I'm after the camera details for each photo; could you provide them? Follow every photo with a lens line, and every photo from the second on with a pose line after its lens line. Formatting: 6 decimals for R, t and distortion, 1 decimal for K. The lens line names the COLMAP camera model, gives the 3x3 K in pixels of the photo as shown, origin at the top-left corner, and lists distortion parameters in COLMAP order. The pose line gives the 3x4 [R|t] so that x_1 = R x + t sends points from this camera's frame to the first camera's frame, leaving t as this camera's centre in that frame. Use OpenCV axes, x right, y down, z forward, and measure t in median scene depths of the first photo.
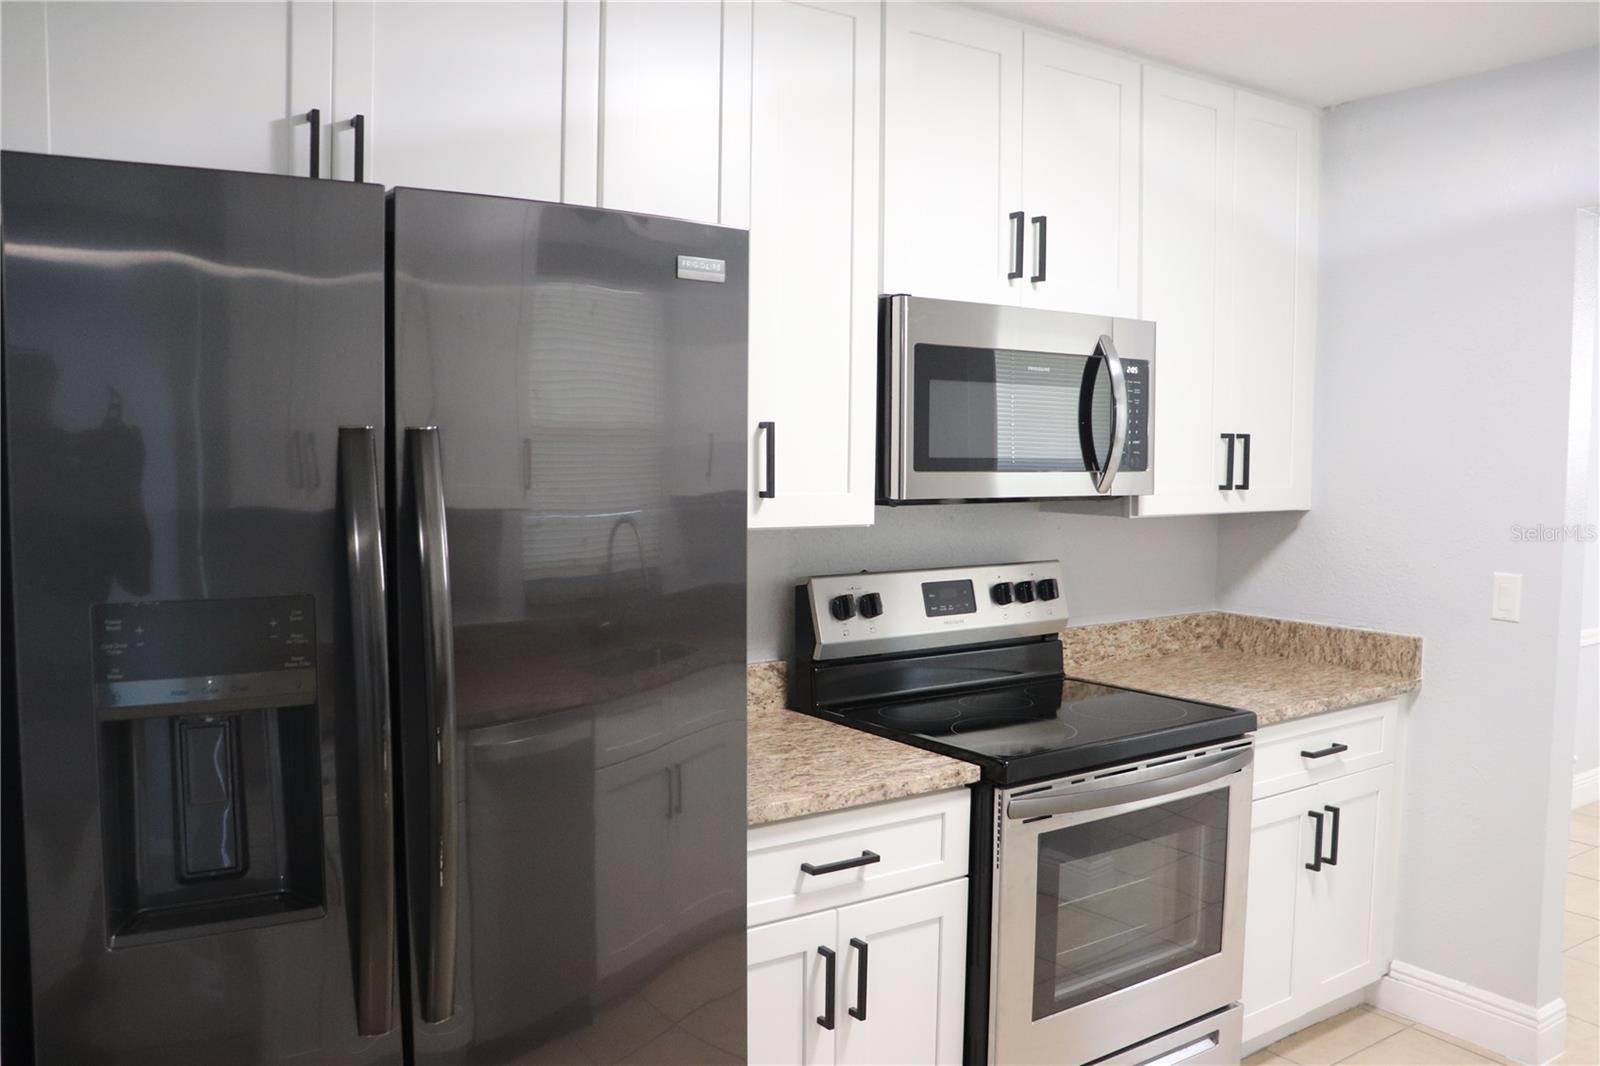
lens RADIAL K [[1322.9, 0, 799.8], [0, 1322.9, 541.4], [0, 0, 1]] dist [-0.170685, 0.139321]
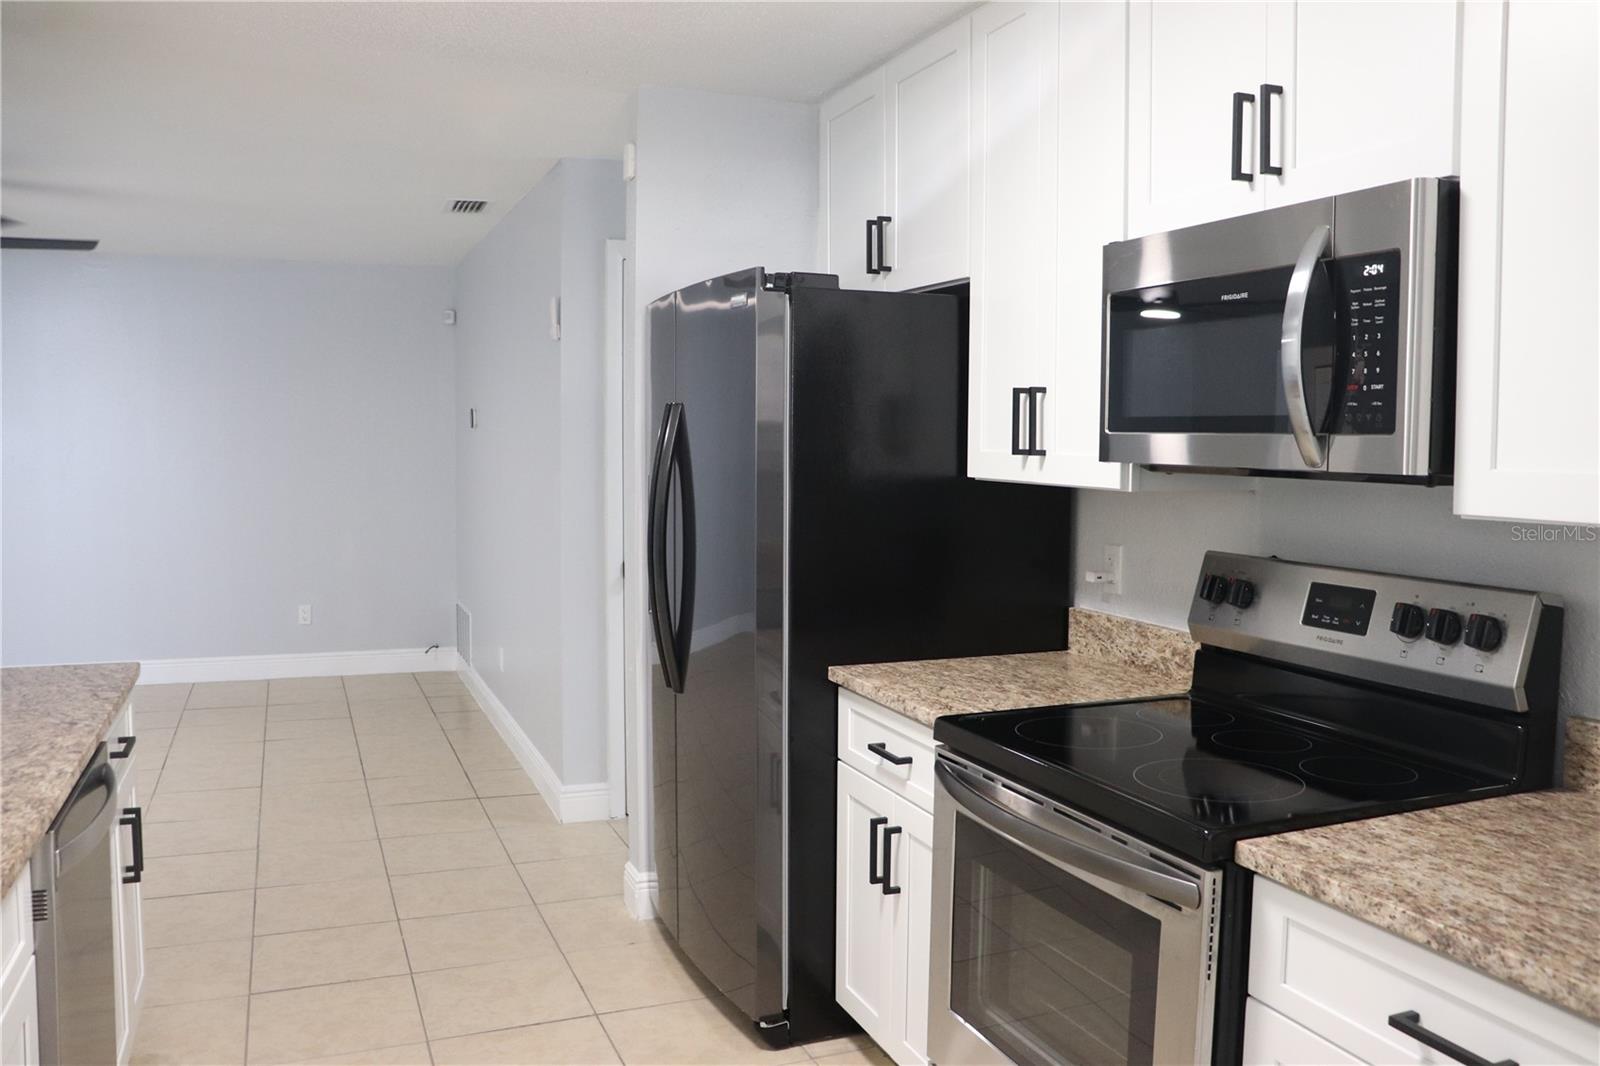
lens RADIAL K [[1322.9, 0, 797.6], [0, 1322.9, 538.8], [0, 0, 1]] dist [-0.170685, 0.139321]
pose [[-0.239332, 0.064857, -0.968769, 0.902777], [-0.078281, 0.993229, 0.085834, -0.035330], [0.967777, 0.096379, -0.232634, 0.880963]]
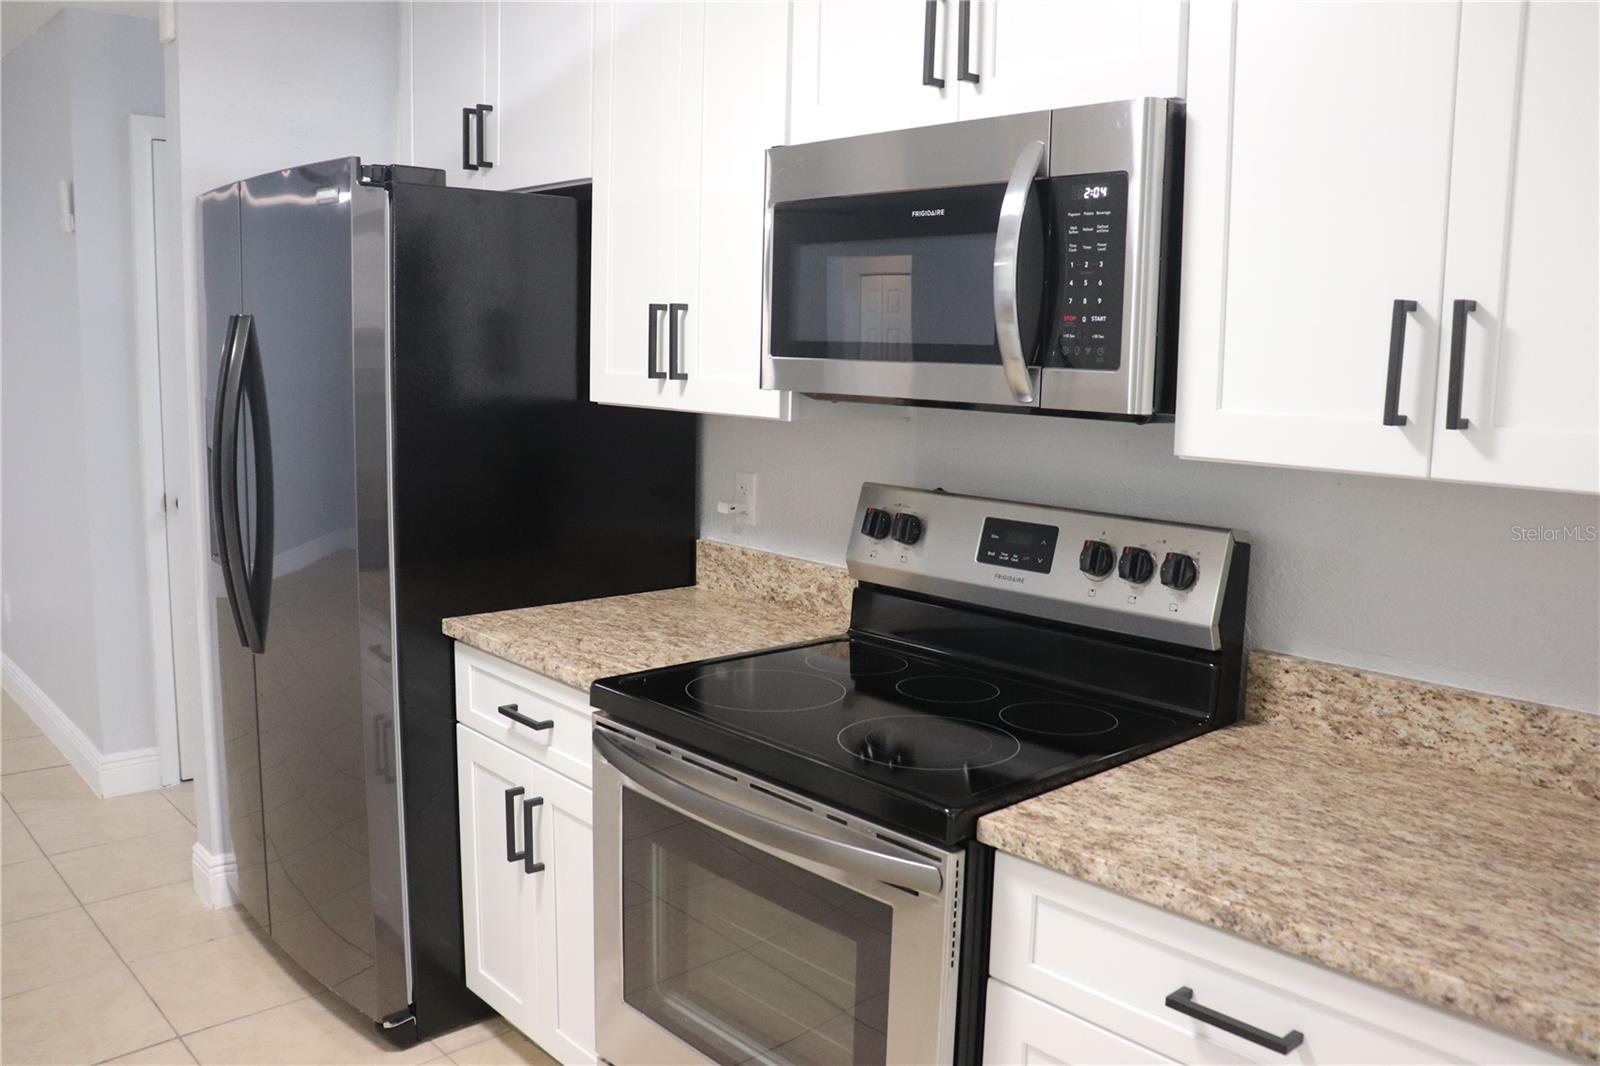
lens RADIAL K [[1322.9, 0, 803.6], [0, 1322.9, 534.8], [0, 0, 1]] dist [-0.170685, 0.139321]
pose [[0.116230, 0.135272, -0.983968, 0.813218], [-0.092604, 0.987843, 0.124866, -0.041629], [0.988896, 0.076606, 0.127344, 0.804132]]
